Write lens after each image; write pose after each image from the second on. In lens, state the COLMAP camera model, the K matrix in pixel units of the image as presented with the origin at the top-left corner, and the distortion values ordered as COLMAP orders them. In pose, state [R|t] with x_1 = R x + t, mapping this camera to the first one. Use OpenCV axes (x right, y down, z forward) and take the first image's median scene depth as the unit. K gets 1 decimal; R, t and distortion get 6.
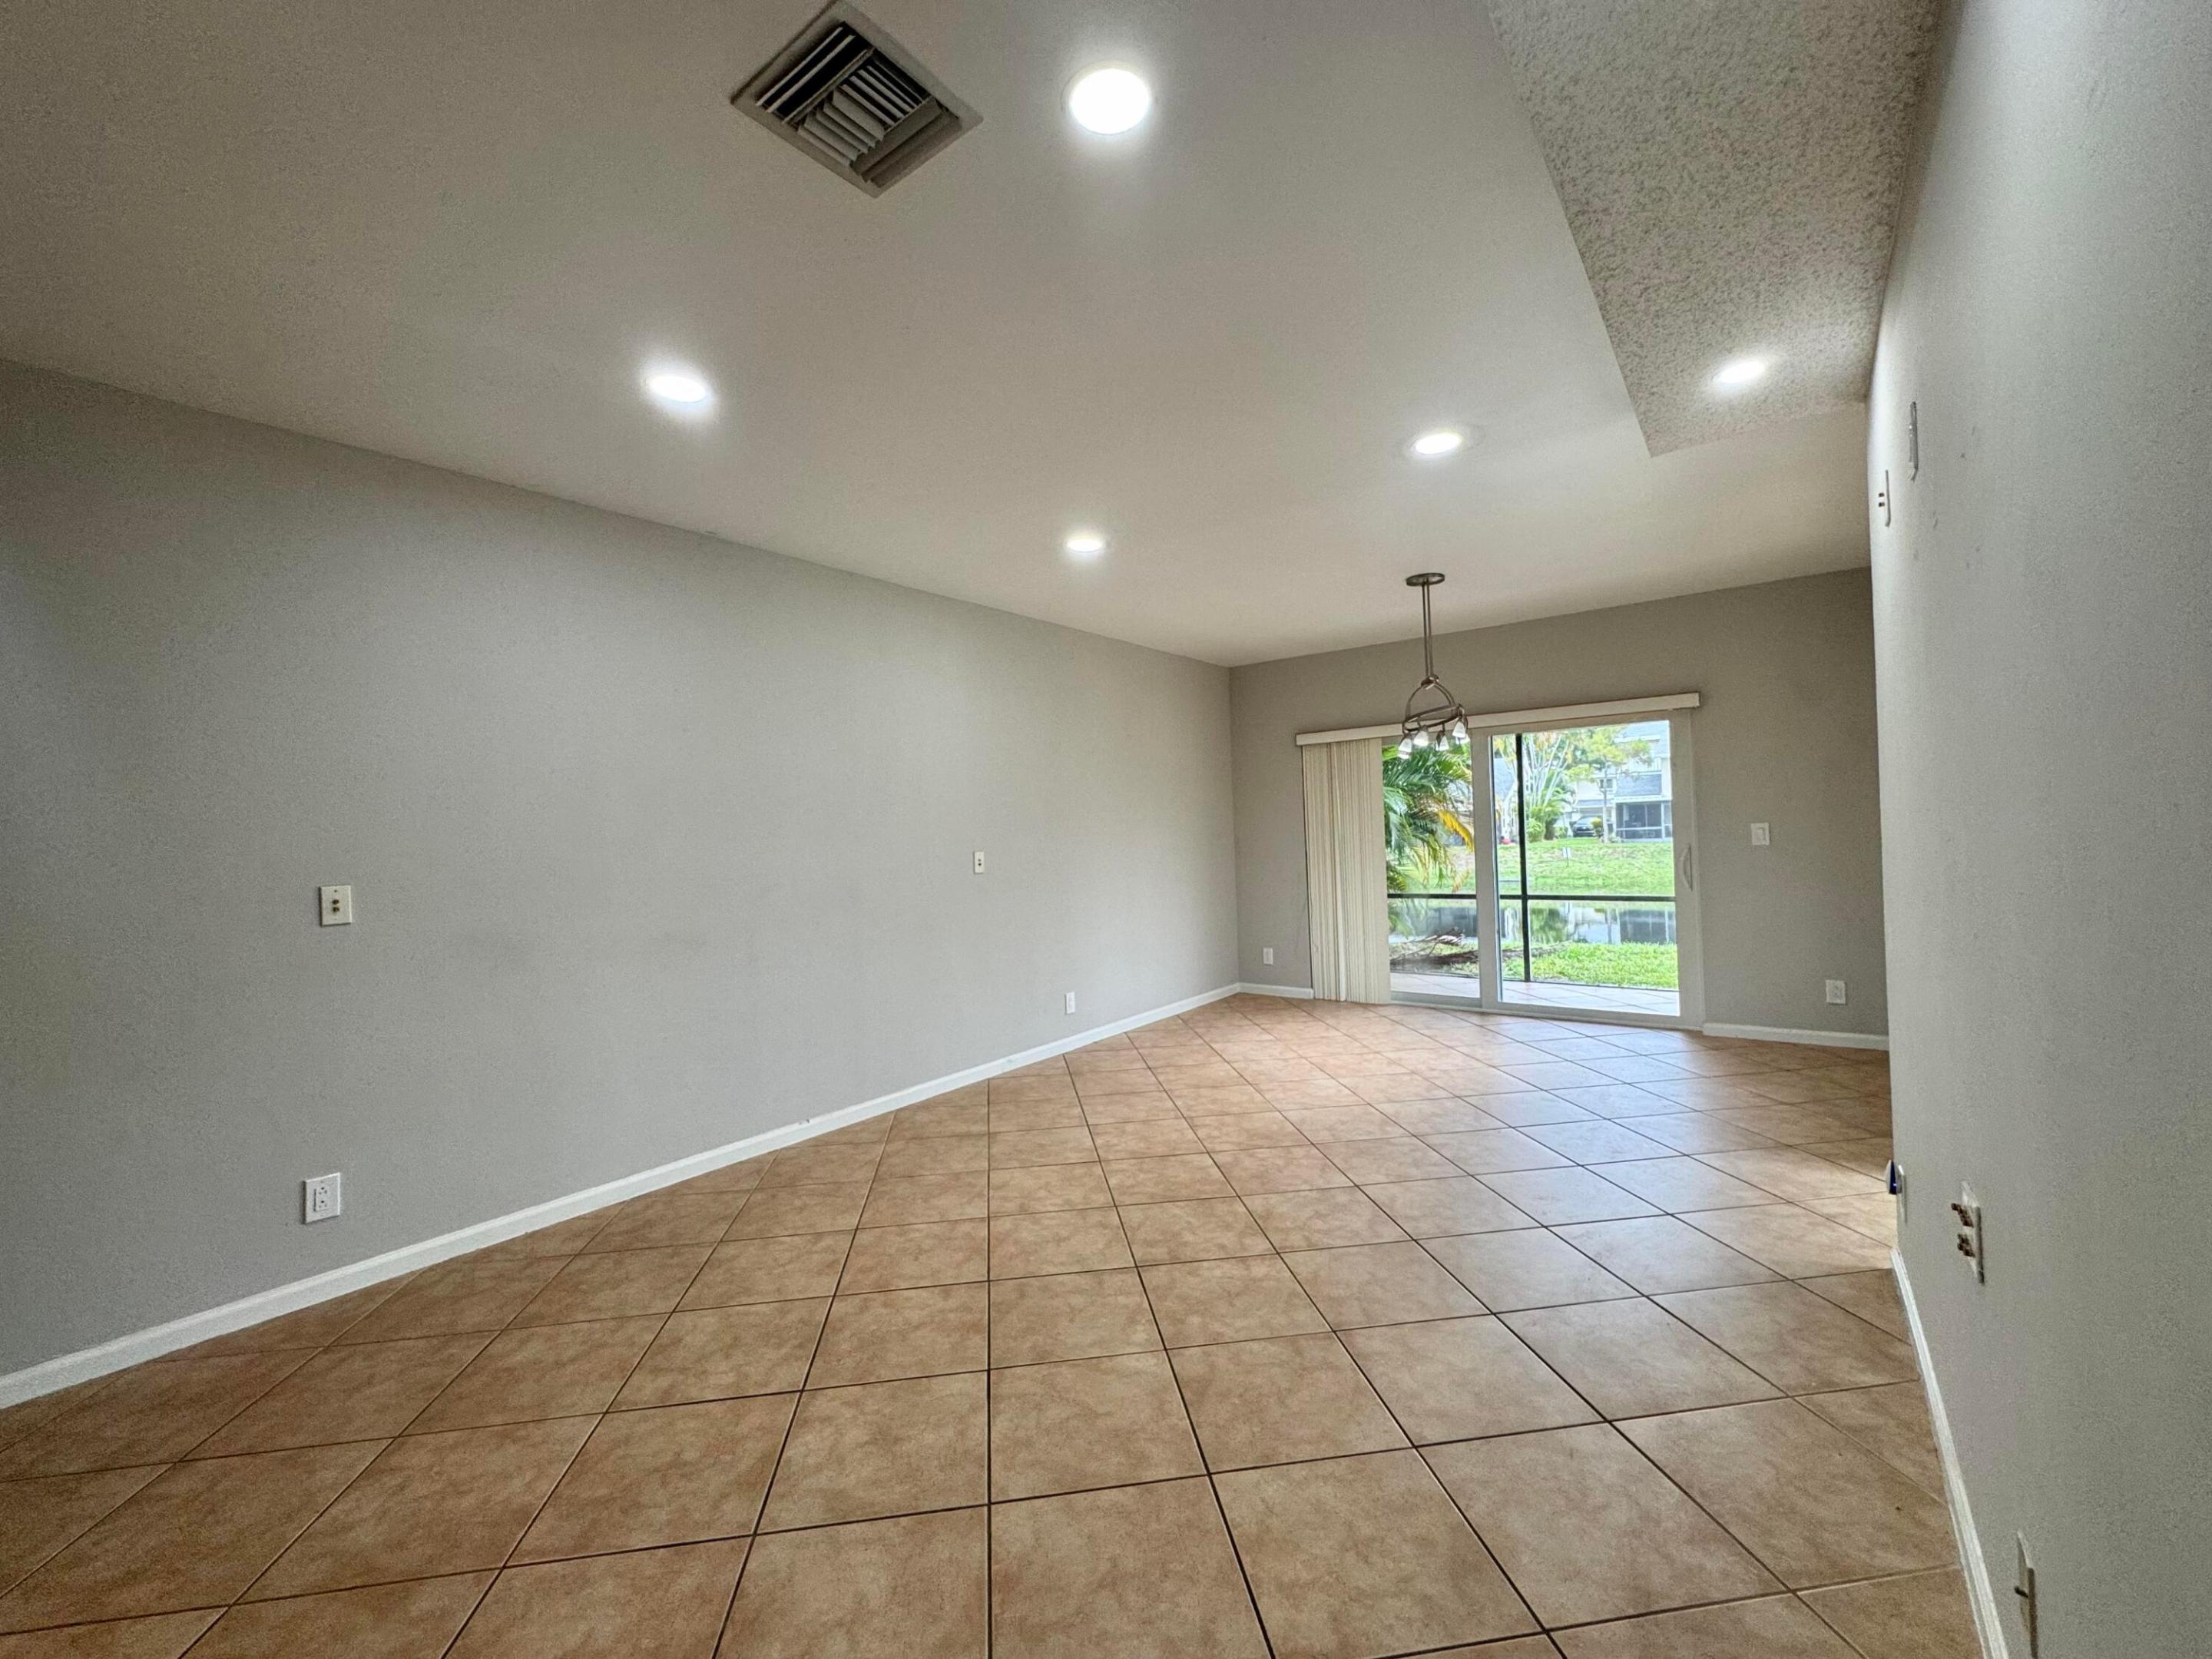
lens RADIAL K [[898.8, 0, 1105.2], [0, 898.8, 815.9], [0, 0, 1]] dist [-0.001997, 0.000905]
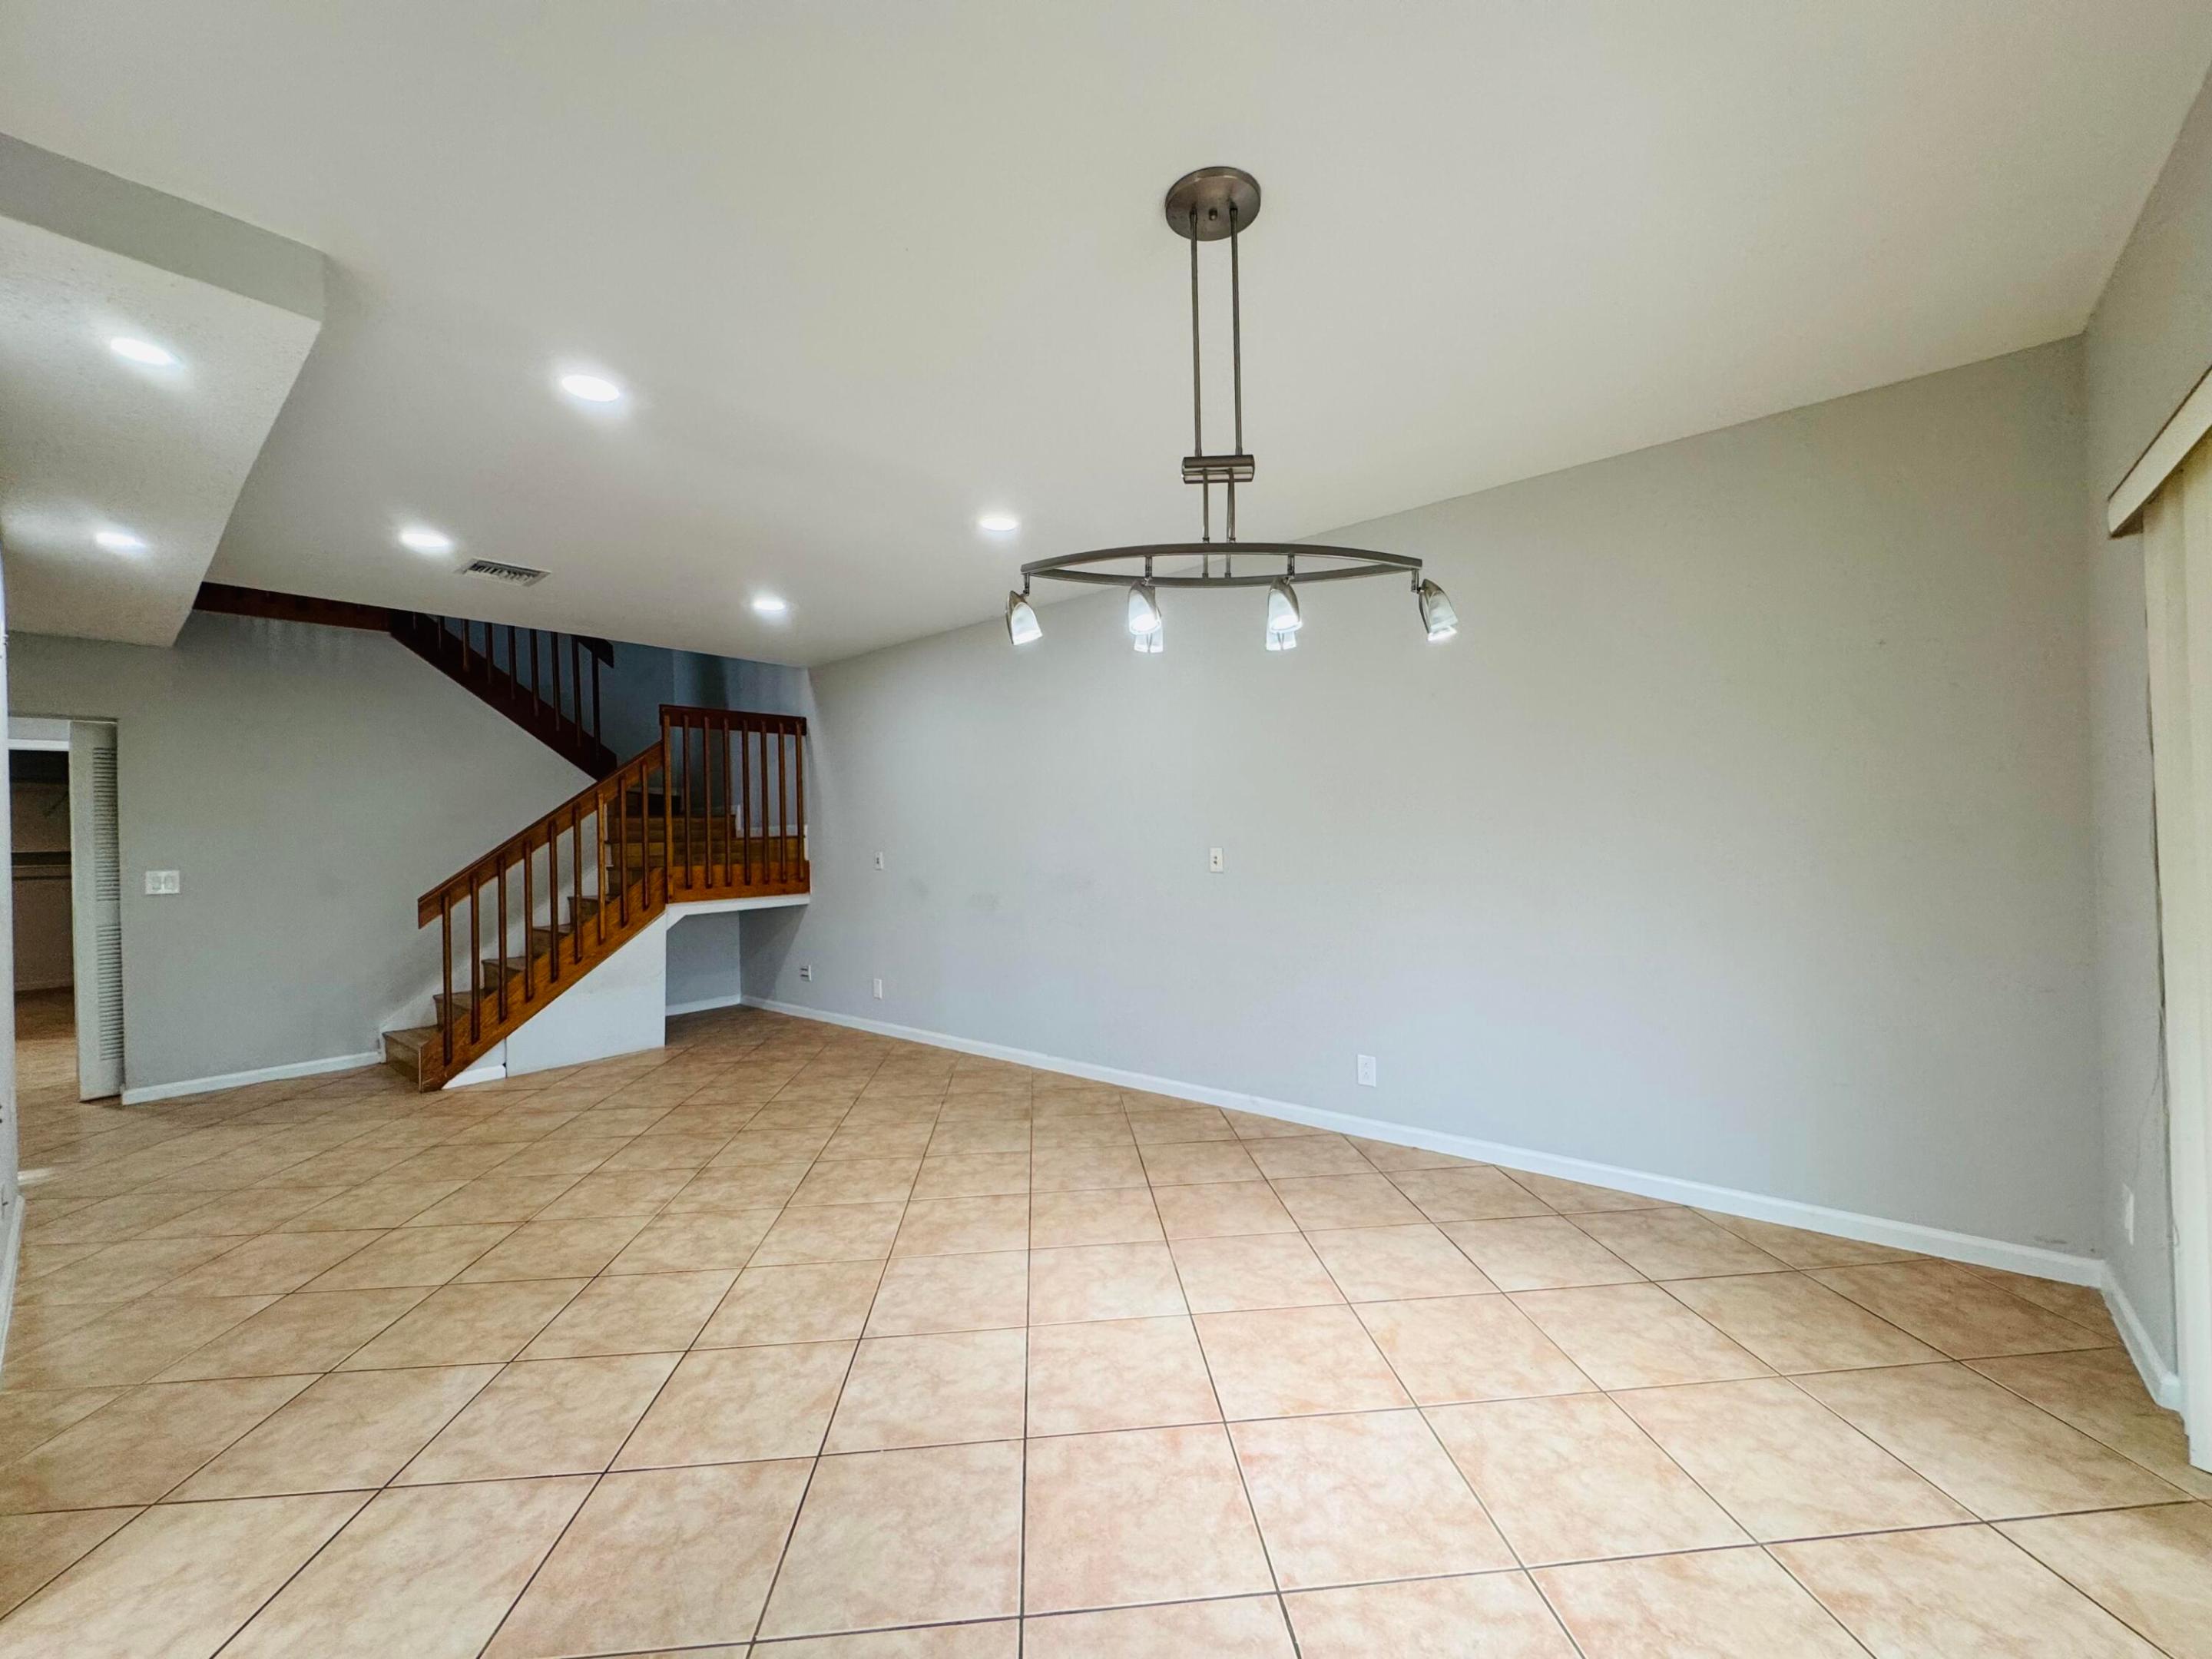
lens RADIAL K [[898.8, 0, 1090.5], [0, 898.8, 836.7], [0, 0, 1]] dist [-0.001997, 0.000905]
pose [[-0.073887, 0.039253, -0.996494, 0.895839], [0.047867, 0.998213, 0.035772, -0.006774], [0.996117, -0.045057, -0.075634, 1.164322]]
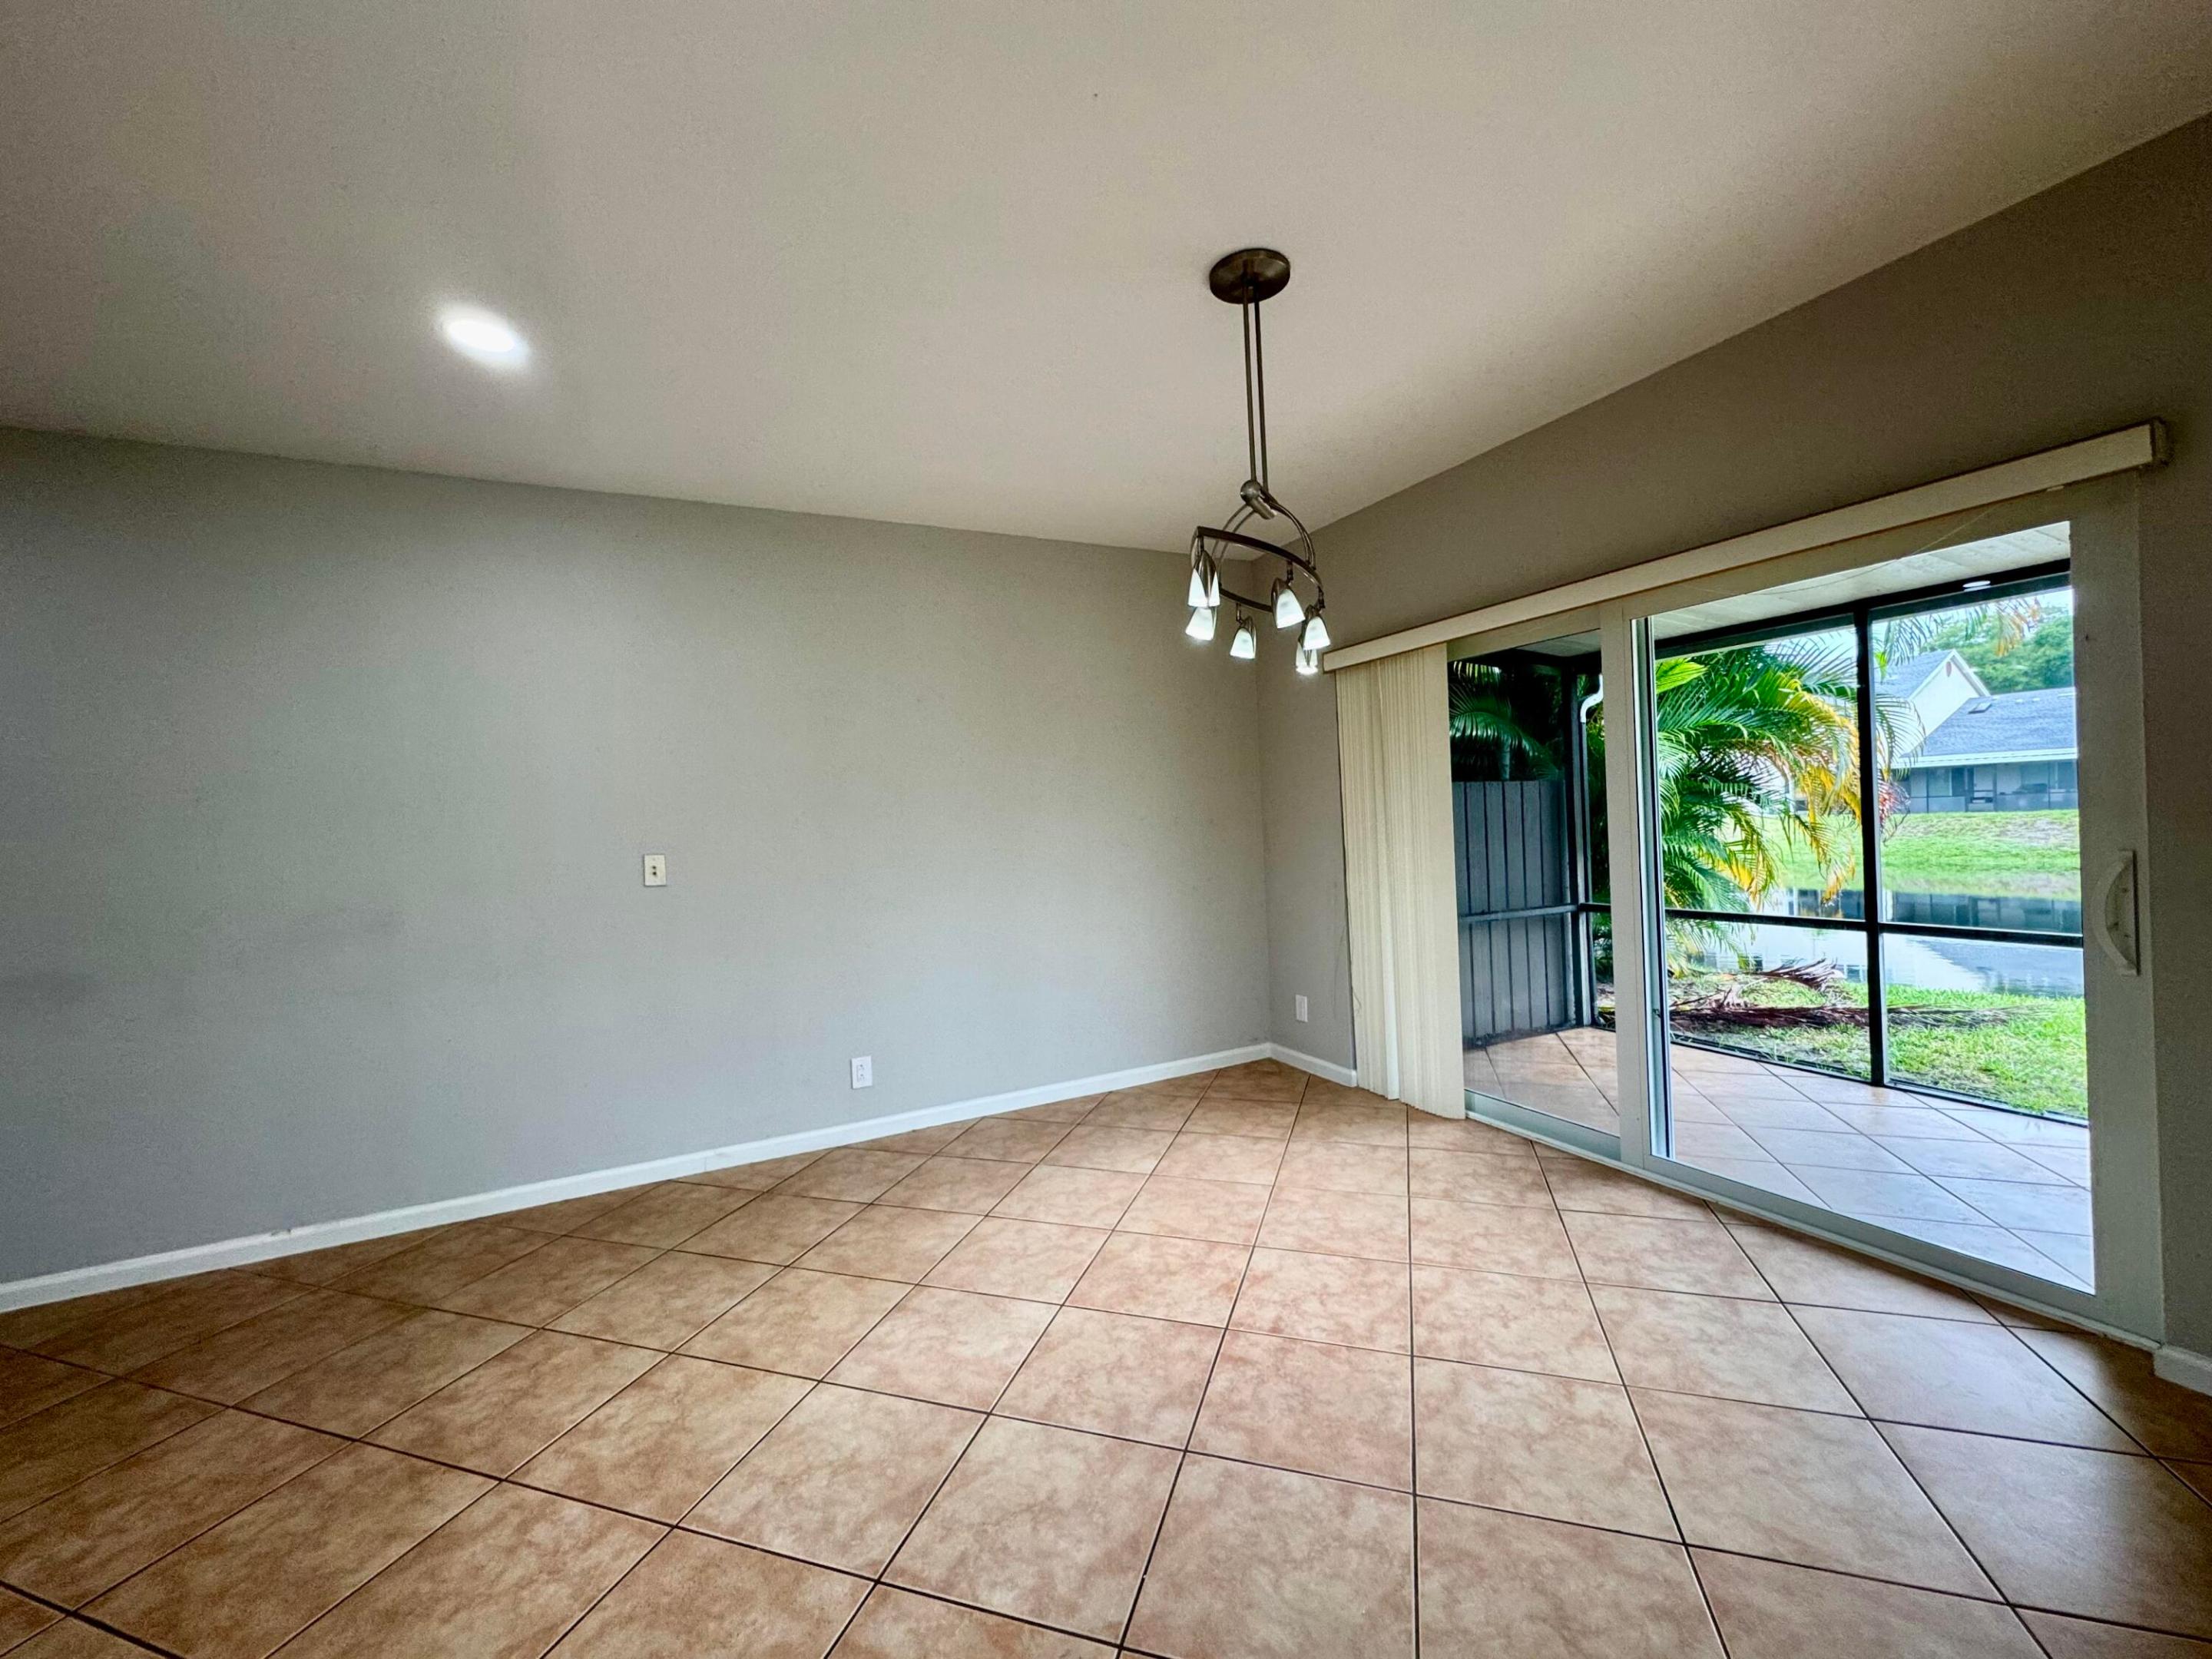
lens RADIAL K [[898.8, 0, 1112.2], [0, 898.8, 816.4], [0, 0, 1]] dist [-0.001997, 0.000905]
pose [[0.897077, -0.005859, -0.441835, 0.594995], [0.022840, 0.999190, 0.033123, -0.005852], [0.441284, -0.039805, 0.896484, 0.658334]]
